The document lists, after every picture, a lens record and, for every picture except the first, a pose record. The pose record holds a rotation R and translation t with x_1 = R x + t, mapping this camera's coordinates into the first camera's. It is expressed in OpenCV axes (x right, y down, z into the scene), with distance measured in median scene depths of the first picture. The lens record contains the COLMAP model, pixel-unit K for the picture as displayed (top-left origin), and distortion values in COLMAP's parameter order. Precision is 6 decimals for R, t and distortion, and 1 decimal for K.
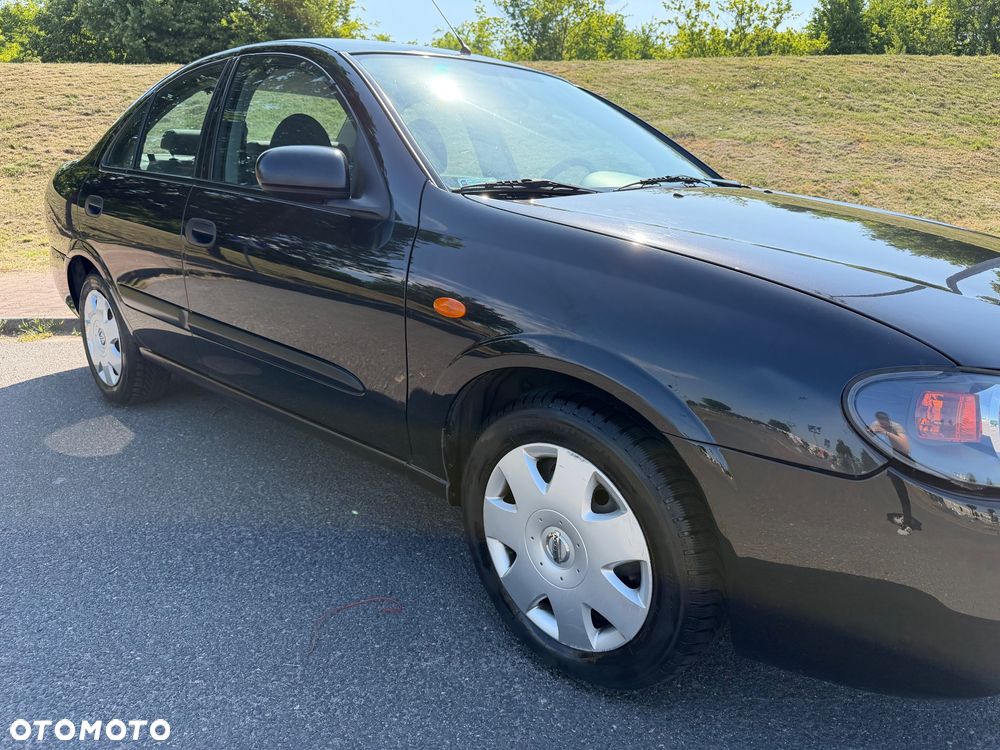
lens RADIAL K [[707.9, 0, 495.5], [0, 707.9, 375.9], [0, 0, 1]] dist [0.024546, -0.032125]
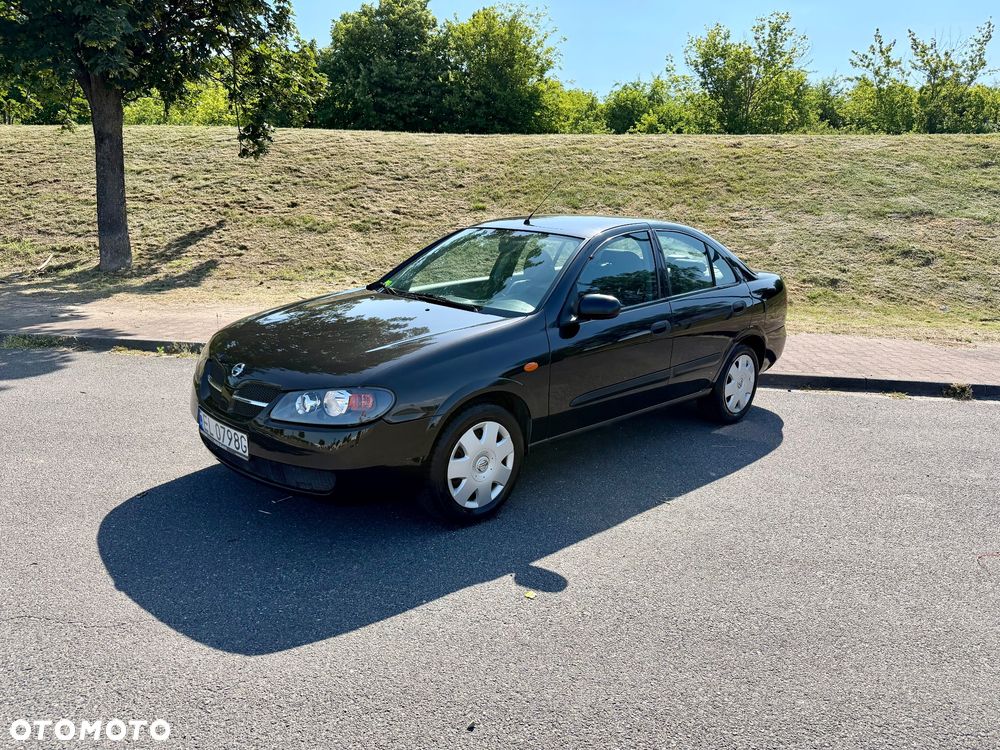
lens RADIAL K [[707.9, 0, 503.7], [0, 707.9, 368.9], [0, 0, 1]] dist [0.024546, -0.032125]
pose [[0.983735, 0.072929, -0.164157, -0.158178], [-0.081716, 0.995527, -0.047422, 0.002664], [0.159964, 0.060065, 0.985294, -0.149678]]
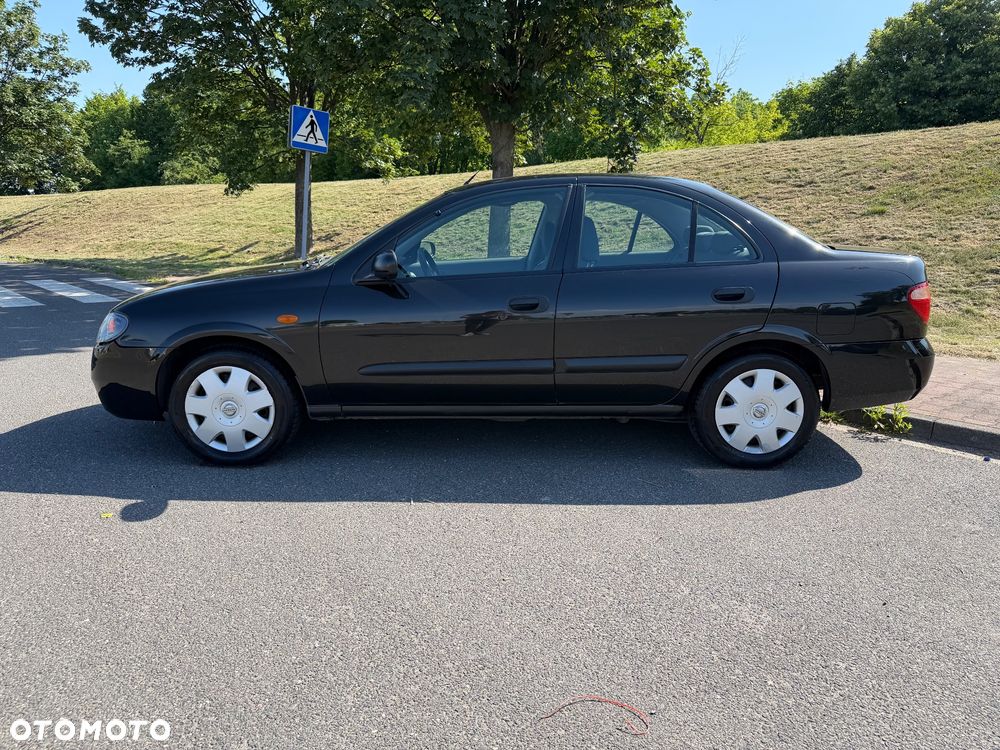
lens RADIAL K [[707.9, 0, 495.0], [0, 707.9, 360.9], [0, 0, 1]] dist [0.024546, -0.032125]
pose [[0.584532, 0.153959, -0.796630, 0.059321], [-0.228155, 0.973404, 0.020712, -0.019652], [0.778632, 0.169648, 0.604113, 0.018109]]
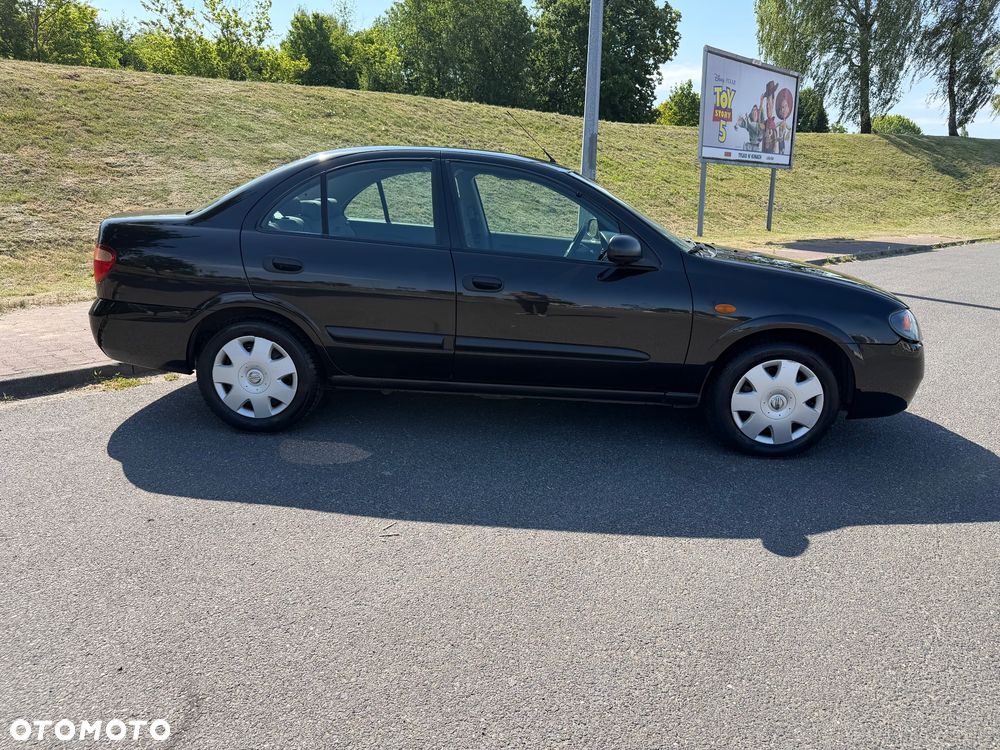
lens RADIAL K [[707.9, 0, 487.5], [0, 707.9, 381.1], [0, 0, 1]] dist [0.024546, -0.032125]
pose [[0.770146, -0.154898, 0.618775, -0.232142], [0.153483, 0.986567, 0.055937, -0.012844], [-0.619127, 0.051892, 0.783574, -0.030708]]
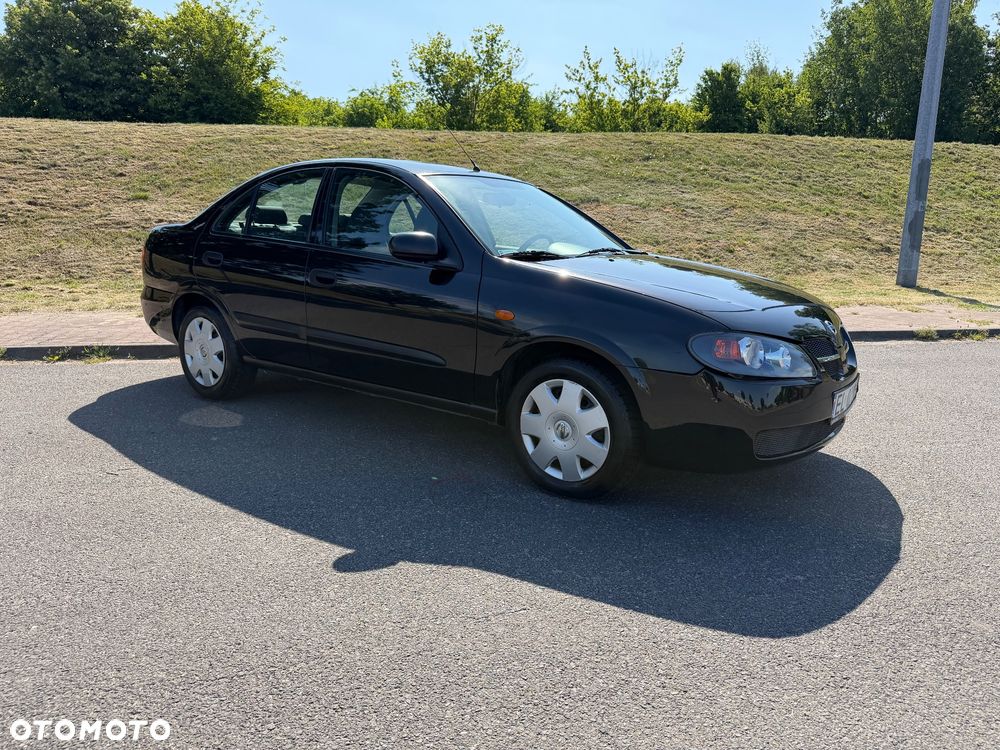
lens RADIAL K [[707.9, 0, 497.1], [0, 707.9, 374.3], [0, 0, 1]] dist [0.024546, -0.032125]
pose [[0.991653, -0.010687, 0.128488, -0.038654], [0.019551, 0.997499, -0.067922, 0.023066], [-0.127441, 0.069867, 0.989382, -0.107715]]
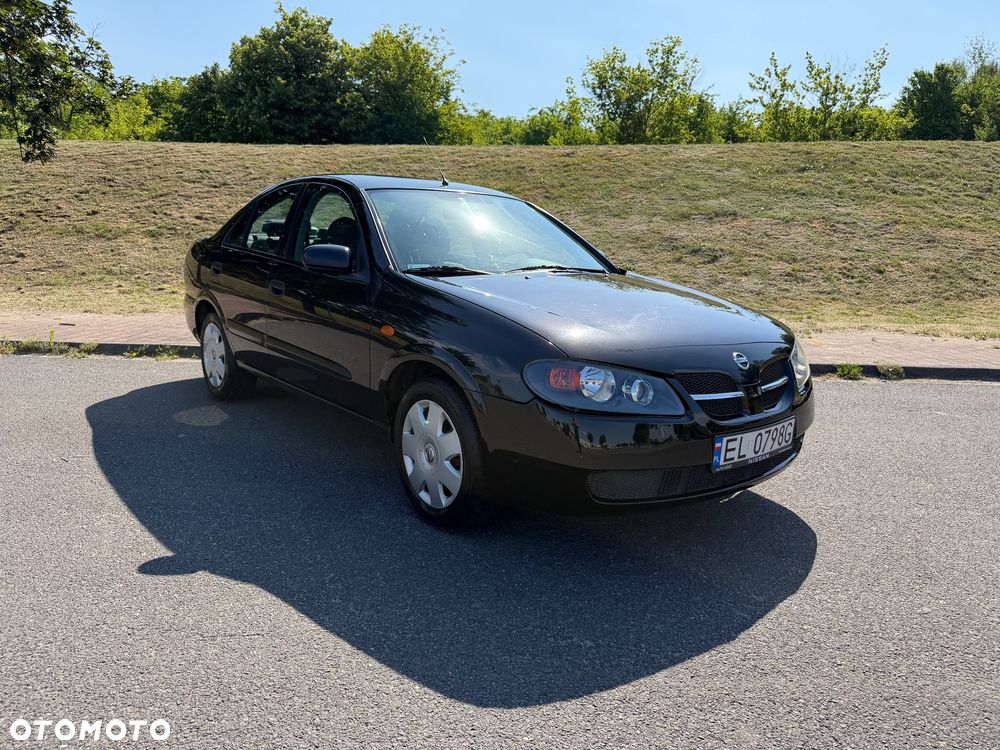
lens RADIAL K [[707.9, 0, 501.9], [0, 707.9, 378.0], [0, 0, 1]] dist [0.024546, -0.032125]
pose [[0.992278, 0.047079, -0.114754, 0.053721], [-0.056334, 0.995298, -0.078790, 0.018937], [0.110505, 0.084646, 0.990264, -0.099076]]
